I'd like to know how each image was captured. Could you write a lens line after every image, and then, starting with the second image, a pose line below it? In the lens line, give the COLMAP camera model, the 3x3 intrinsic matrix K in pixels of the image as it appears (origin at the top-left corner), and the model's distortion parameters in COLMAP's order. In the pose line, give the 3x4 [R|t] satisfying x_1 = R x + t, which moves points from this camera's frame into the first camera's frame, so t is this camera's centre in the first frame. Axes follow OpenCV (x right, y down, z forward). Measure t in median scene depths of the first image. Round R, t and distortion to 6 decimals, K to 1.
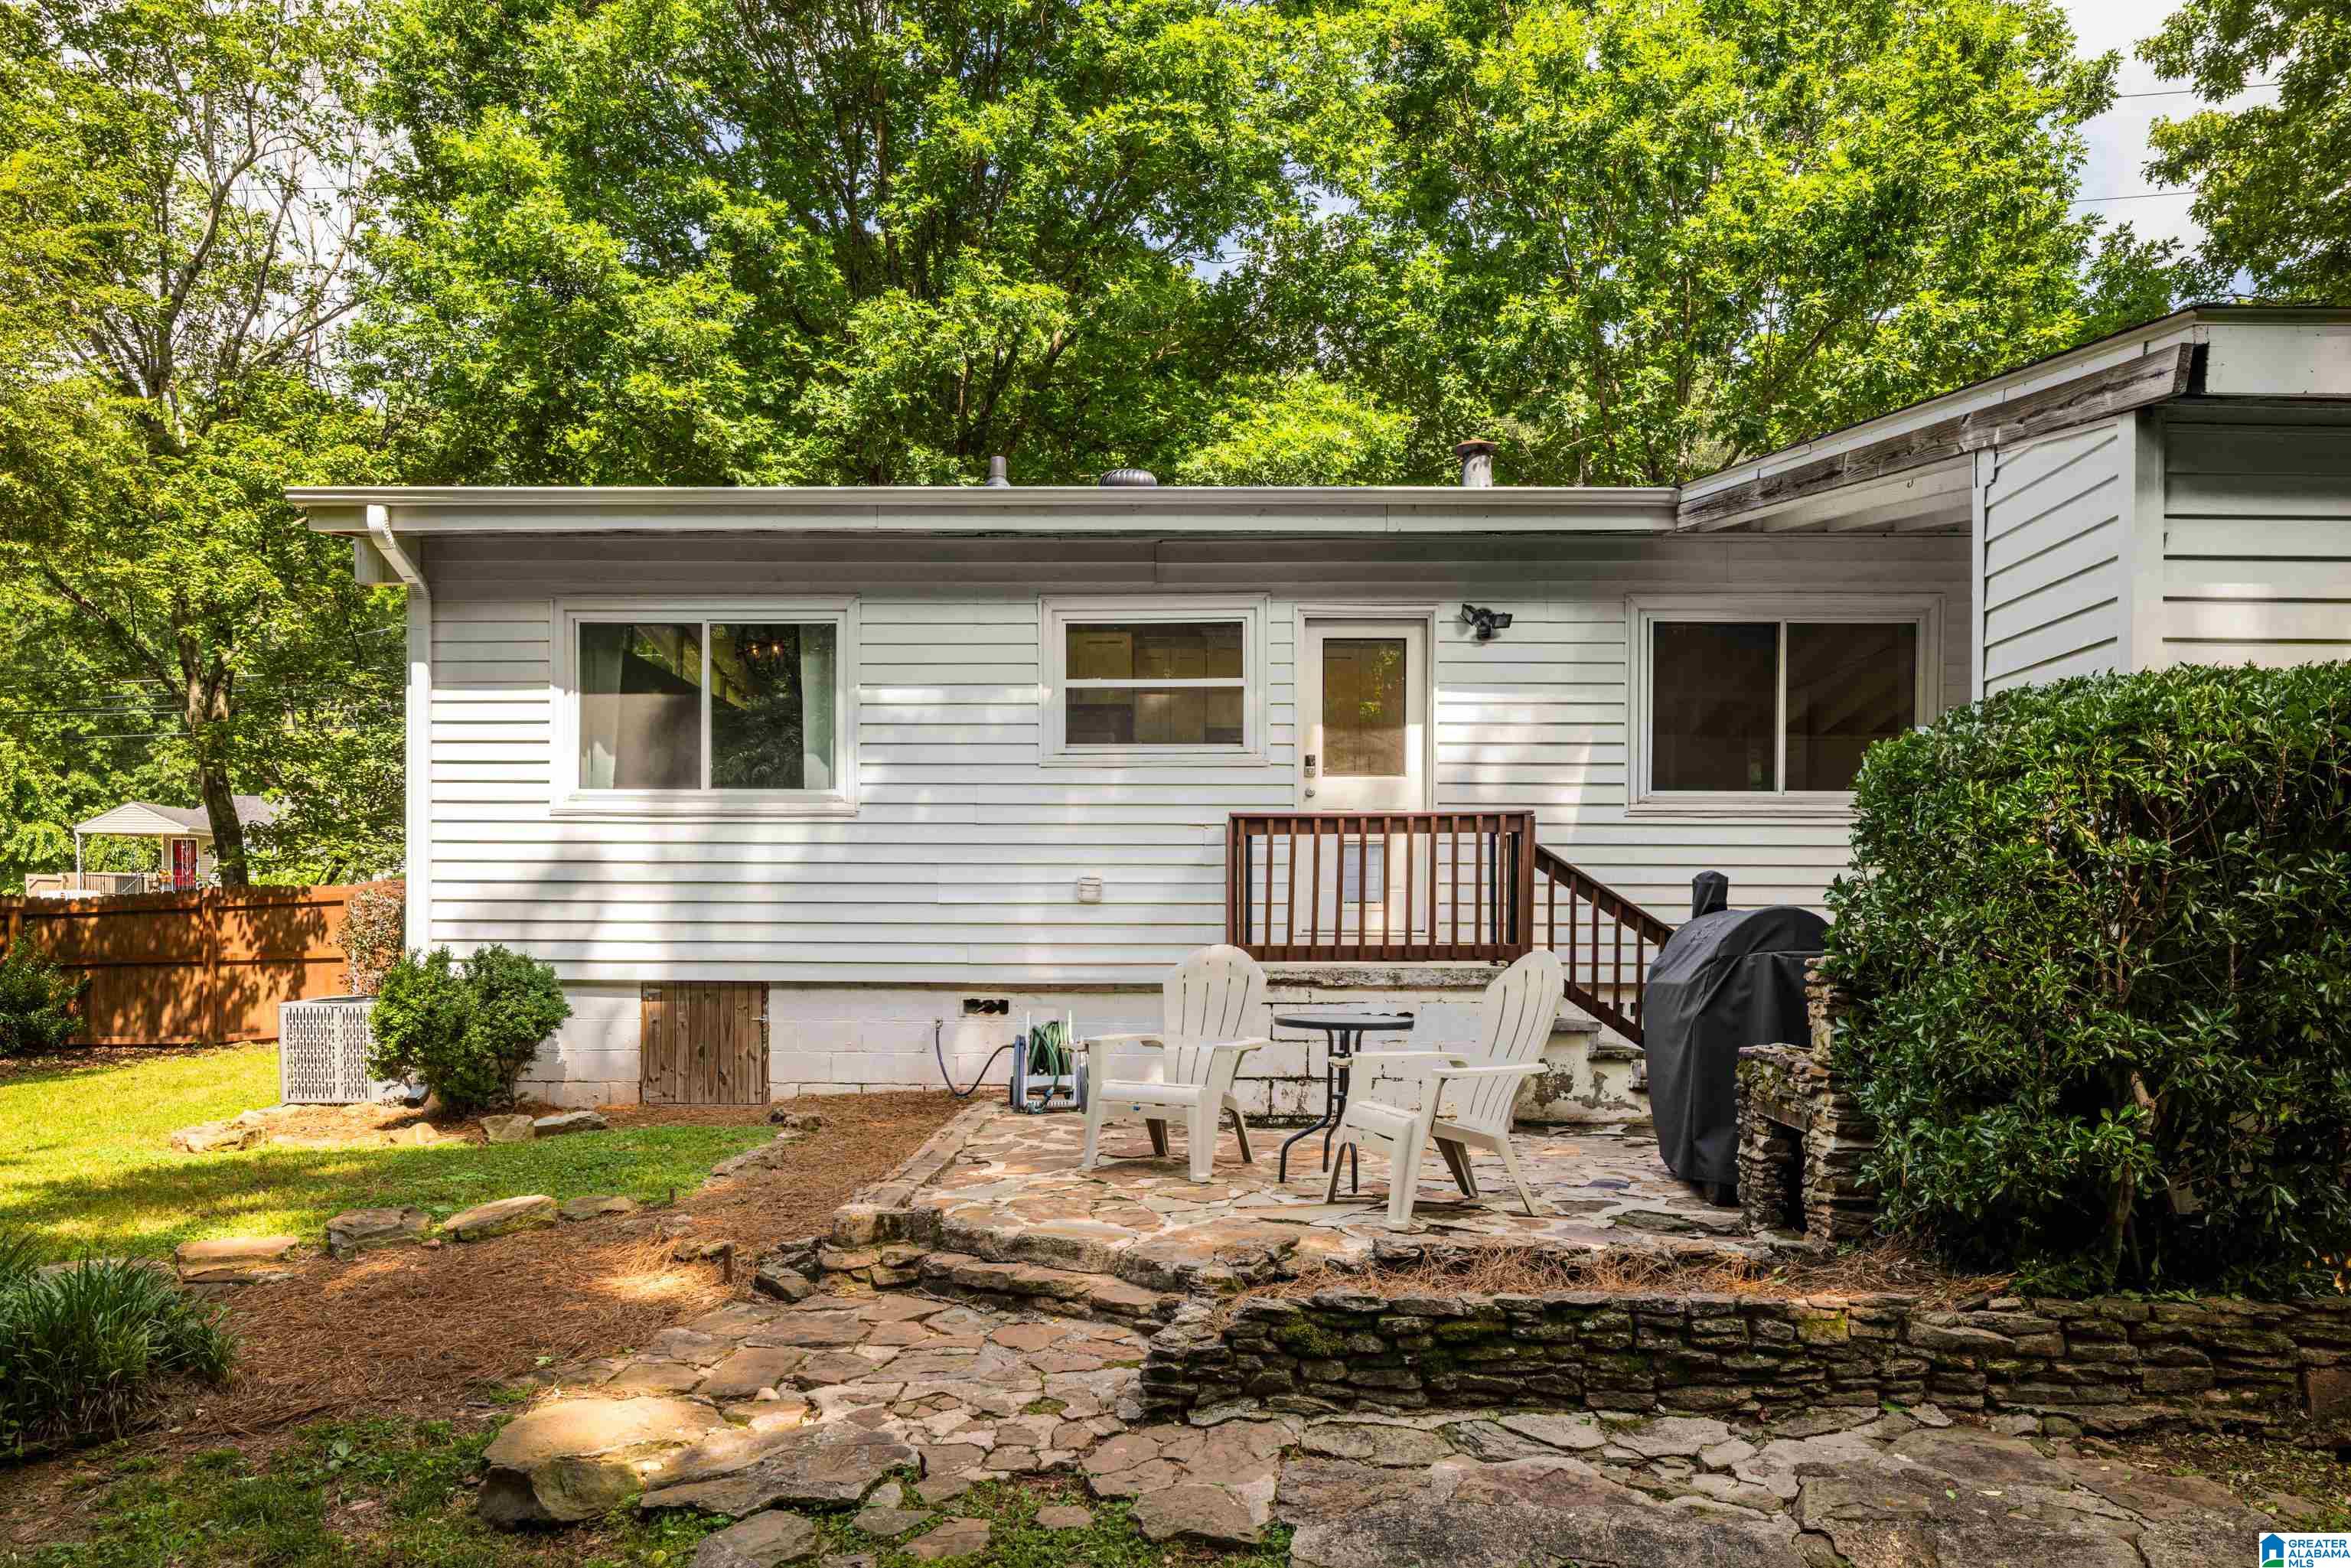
lens RADIAL K [[1615.4, 0, 1176.8], [0, 1615.4, 946.0], [0, 0, 1]] dist [0.000629, -0.002103]
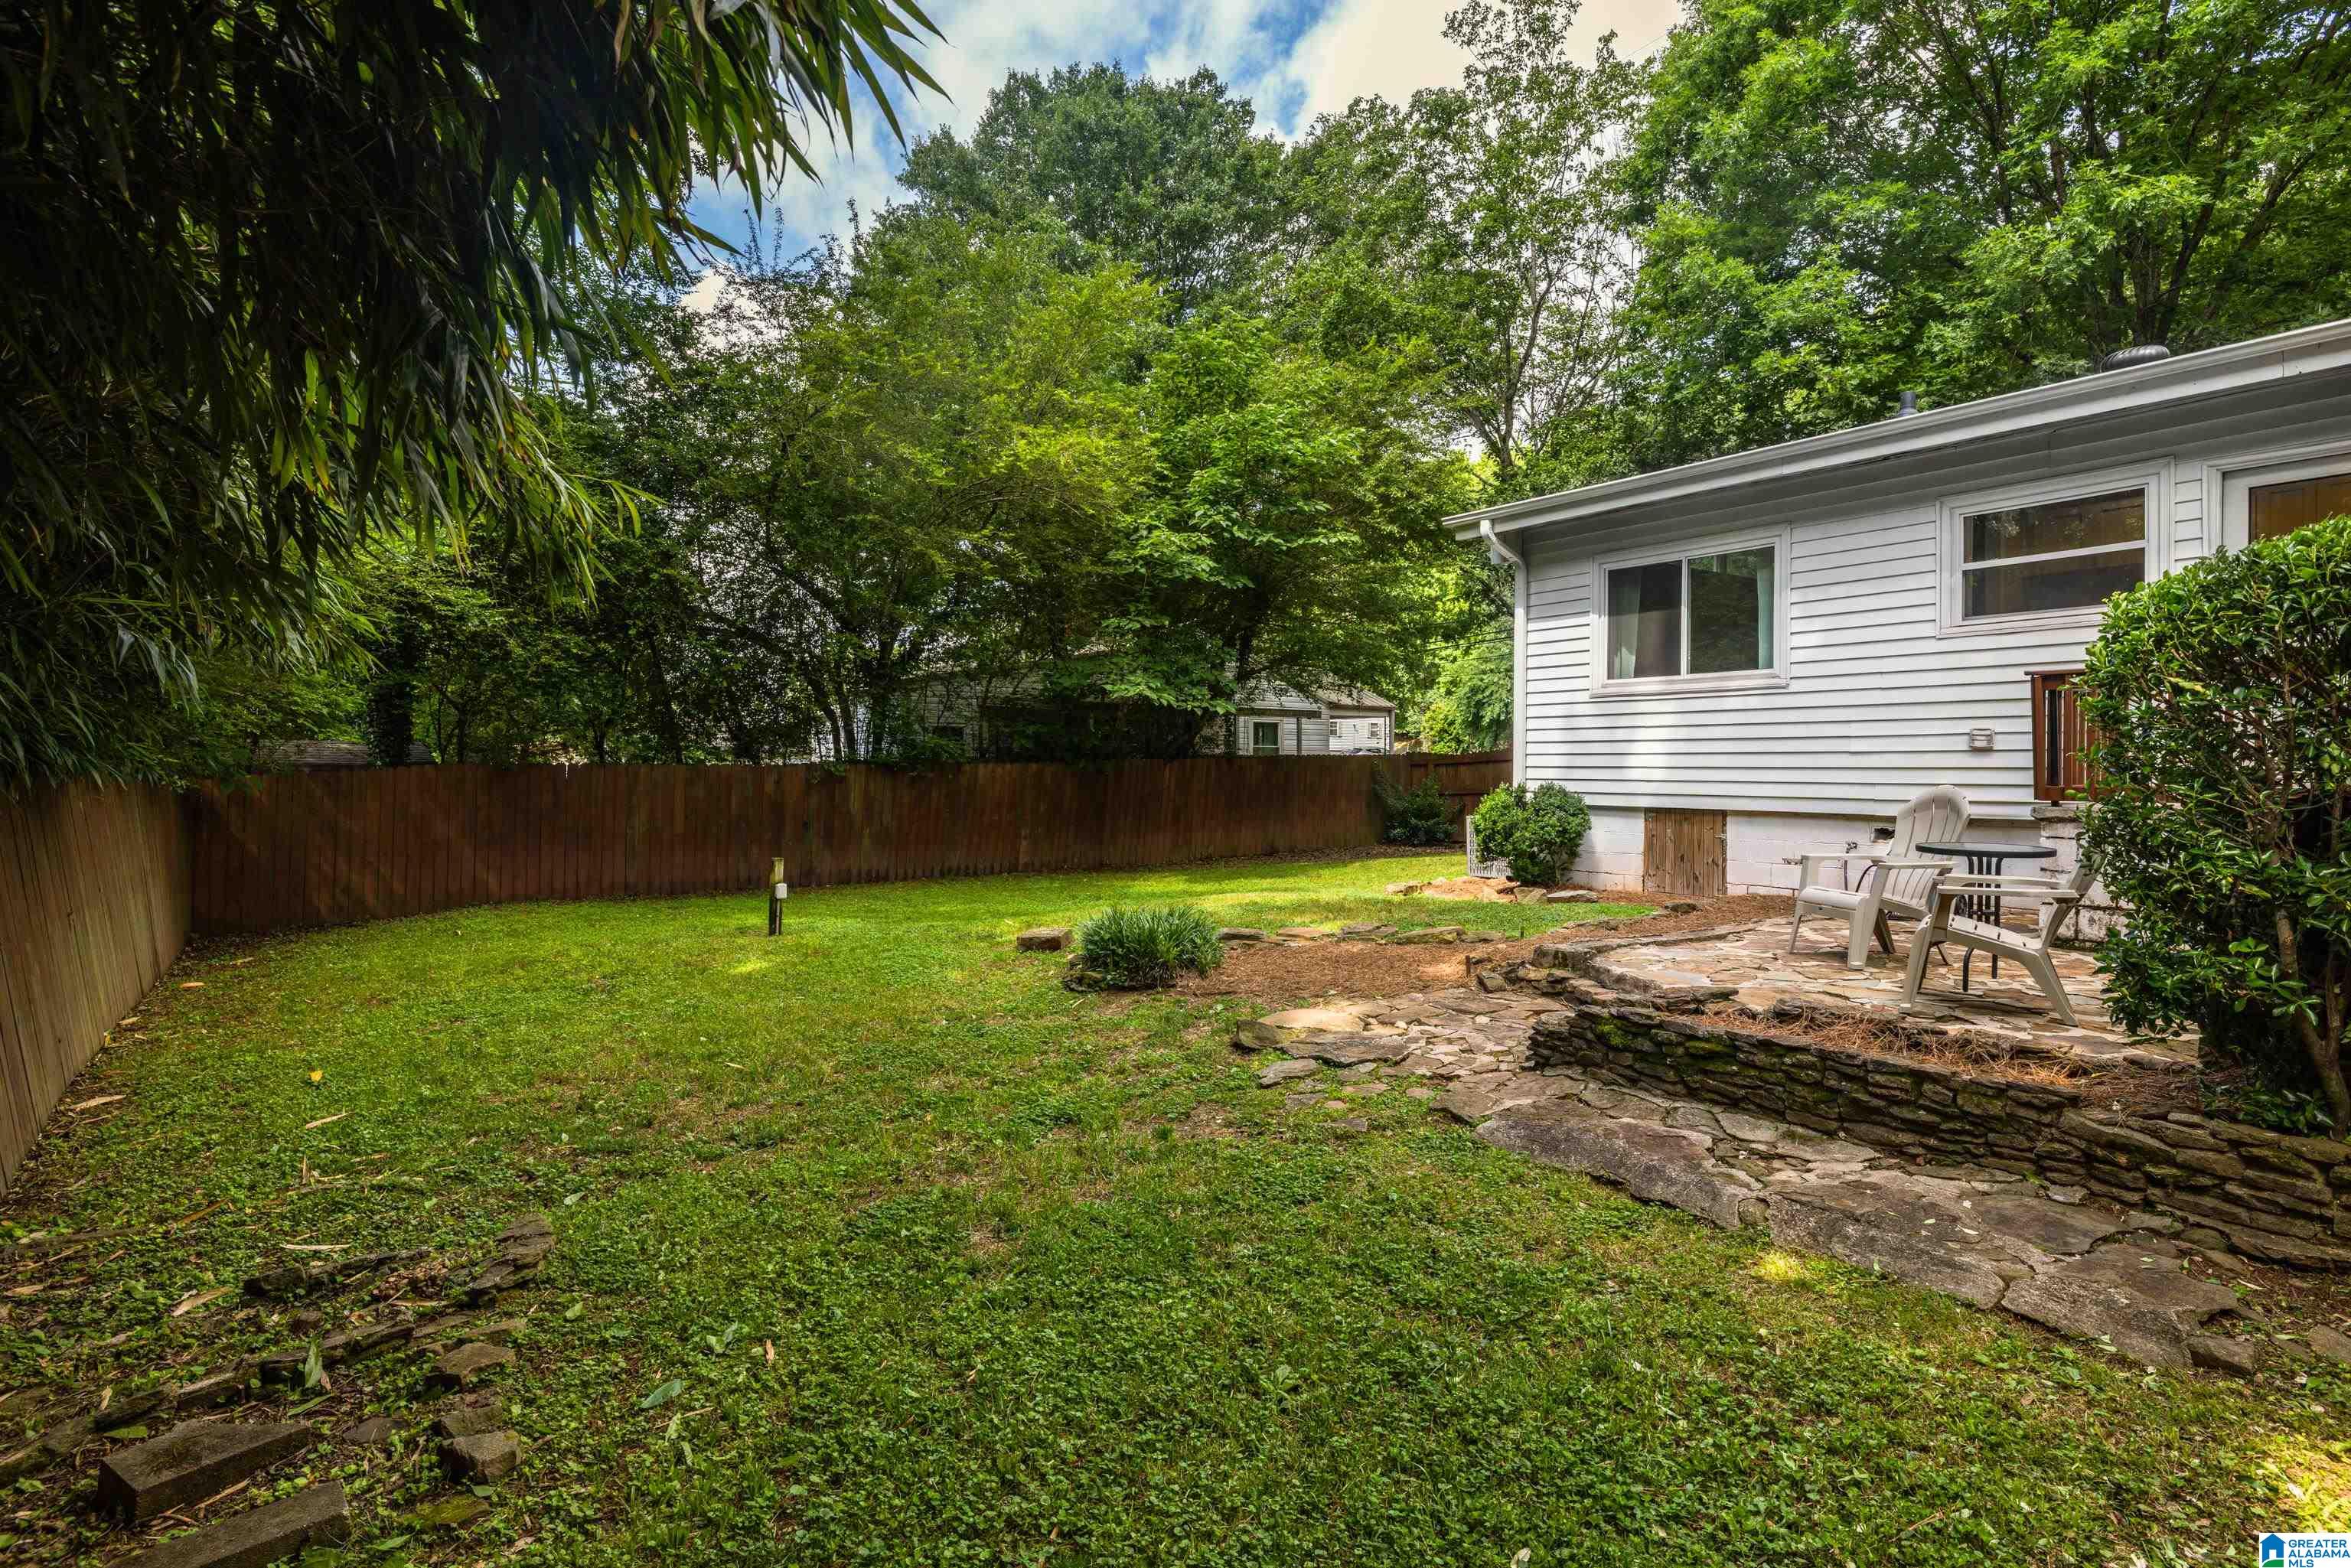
lens RADIAL K [[1279.2, 0, 1175.5], [0, 1279.2, 784.0], [0, 0, 1]] dist [-0.002051, -0.000325]
pose [[0.565486, 0.009287, -0.824706, 0.405239], [-0.012833, 0.999915, 0.002461, 0.002980], [0.824658, 0.009192, 0.565557, -0.016084]]
